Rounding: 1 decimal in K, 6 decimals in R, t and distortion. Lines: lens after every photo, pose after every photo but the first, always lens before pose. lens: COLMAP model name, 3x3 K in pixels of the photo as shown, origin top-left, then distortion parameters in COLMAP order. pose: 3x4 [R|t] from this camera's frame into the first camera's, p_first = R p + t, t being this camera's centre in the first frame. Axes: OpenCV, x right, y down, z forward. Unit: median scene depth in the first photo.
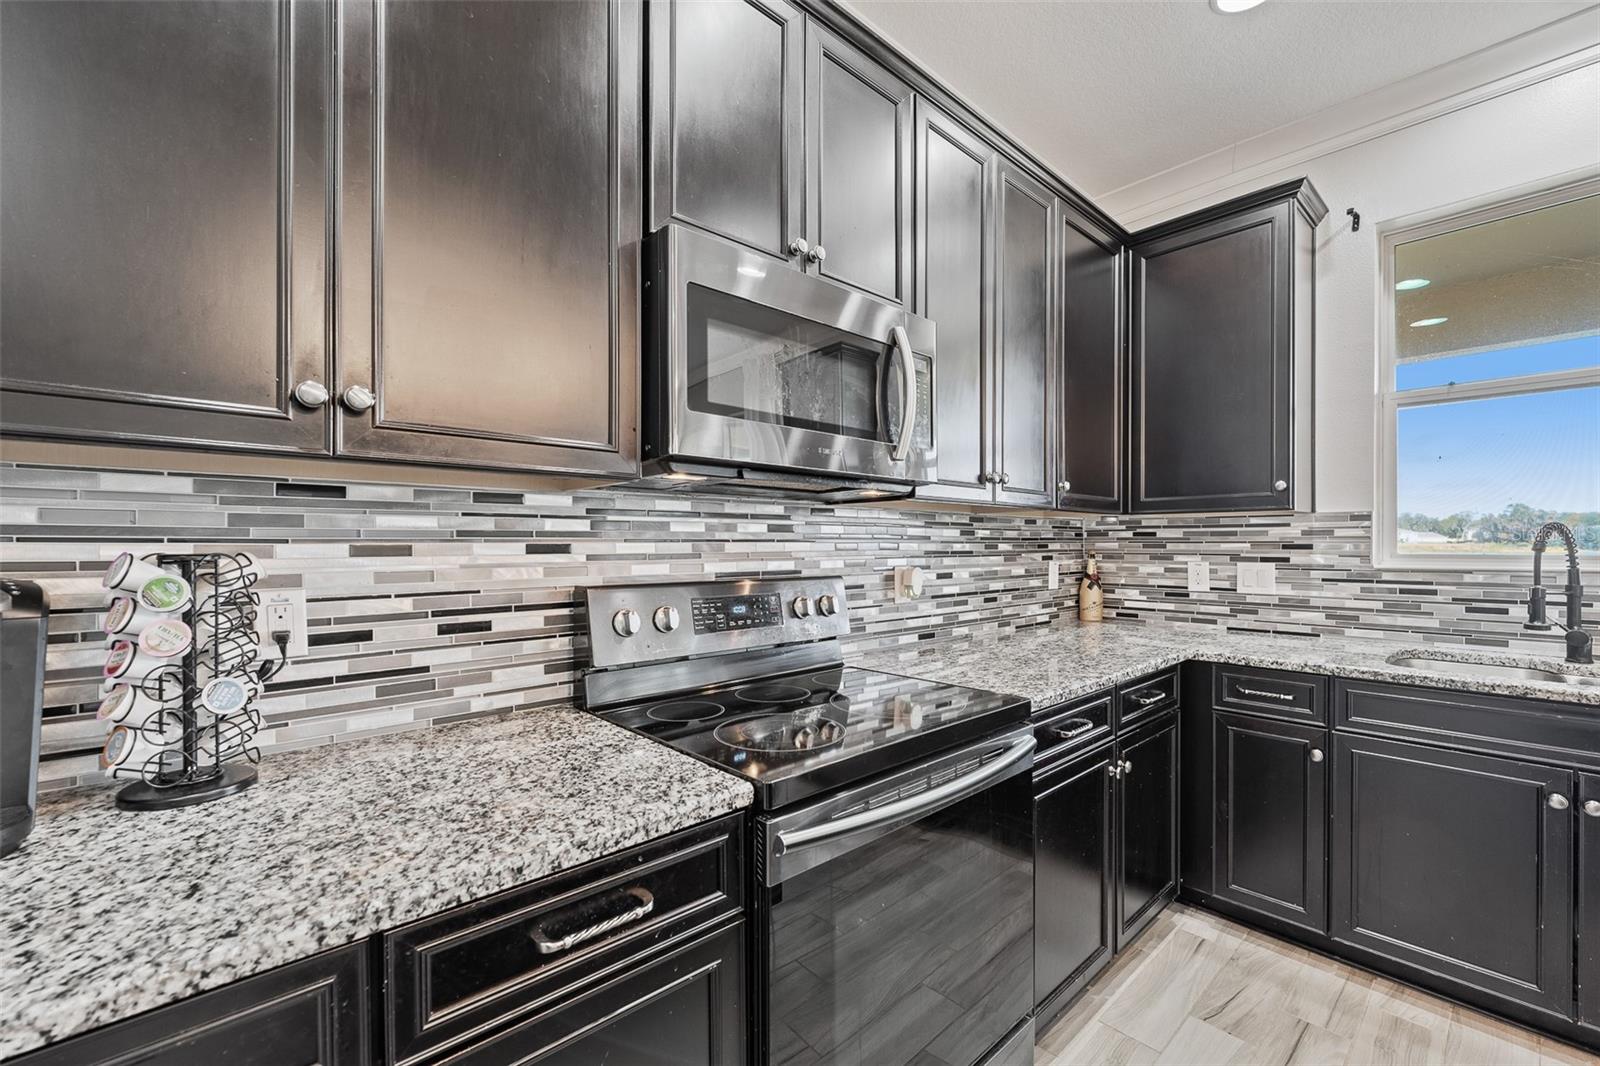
lens RADIAL K [[638.4, 0, 799.6], [0, 638.4, 547.5], [0, 0, 1]] dist [-0.002600, -0.000238]
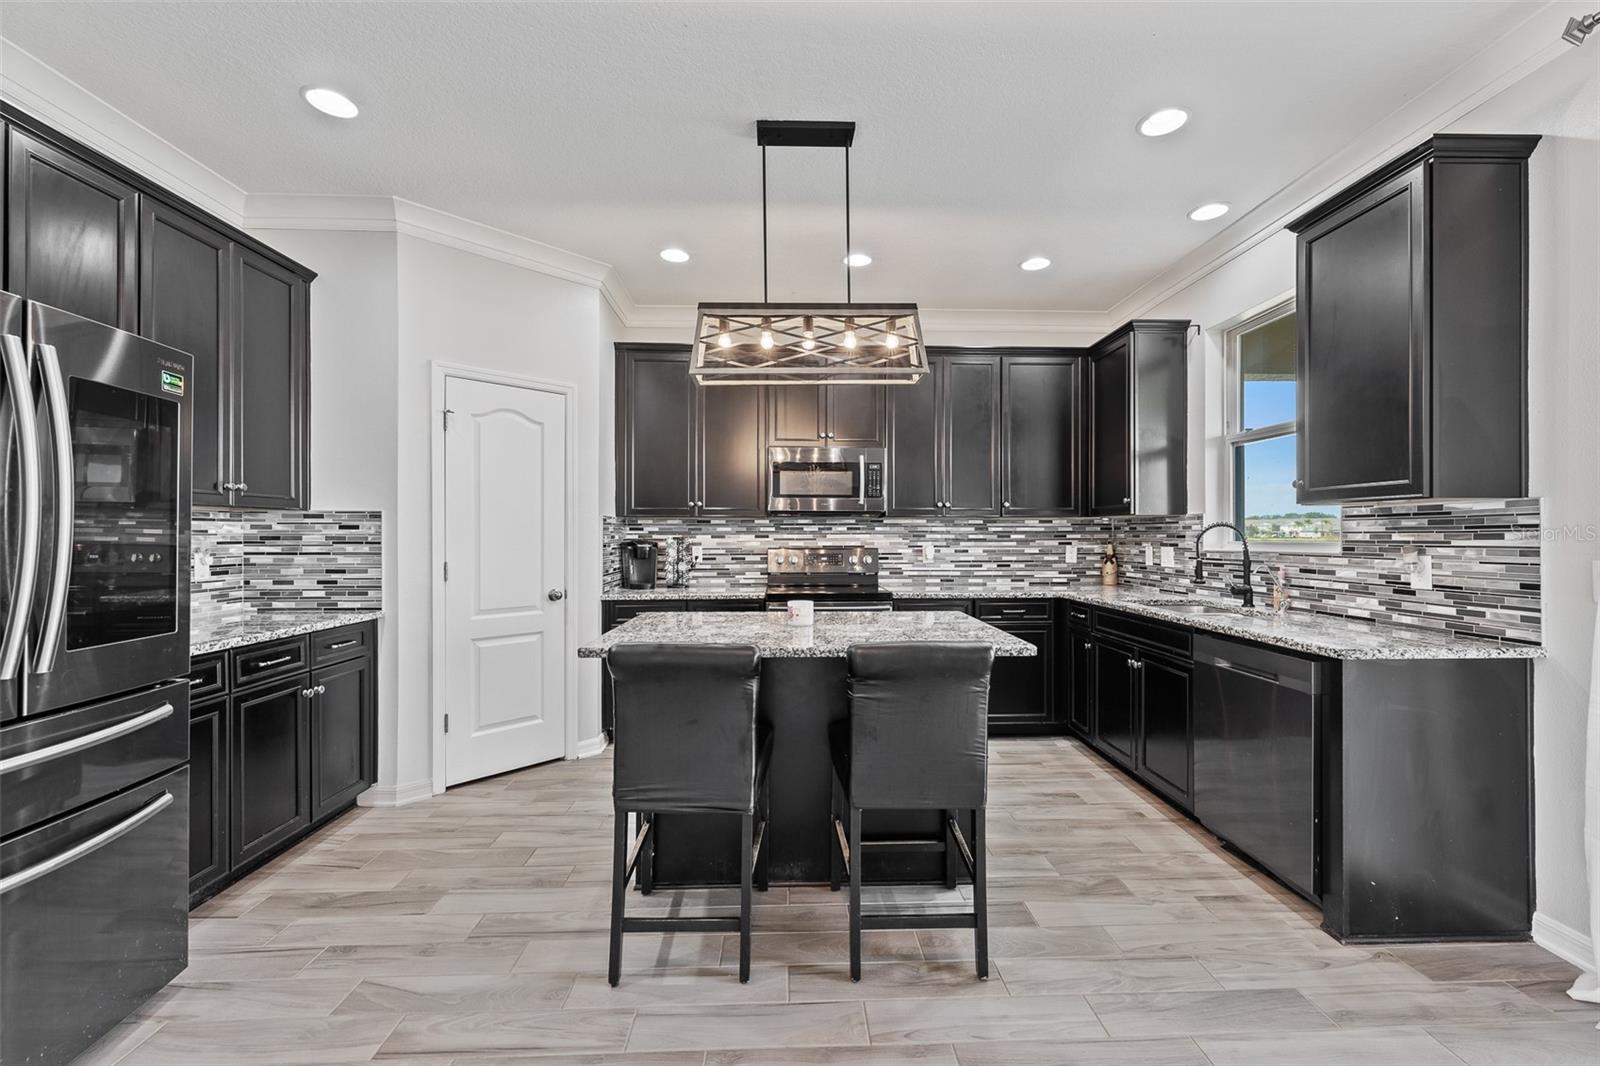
lens RADIAL K [[653.8, 0, 832.1], [0, 653.8, 537.8], [0, 0, 1]] dist [-0.001259, -0.000410]
pose [[0.776287, 0.002408, -0.630375, 1.306721], [-0.003064, 0.999995, 0.000047, 0.004819], [0.630372, 0.001895, 0.776291, -0.895491]]
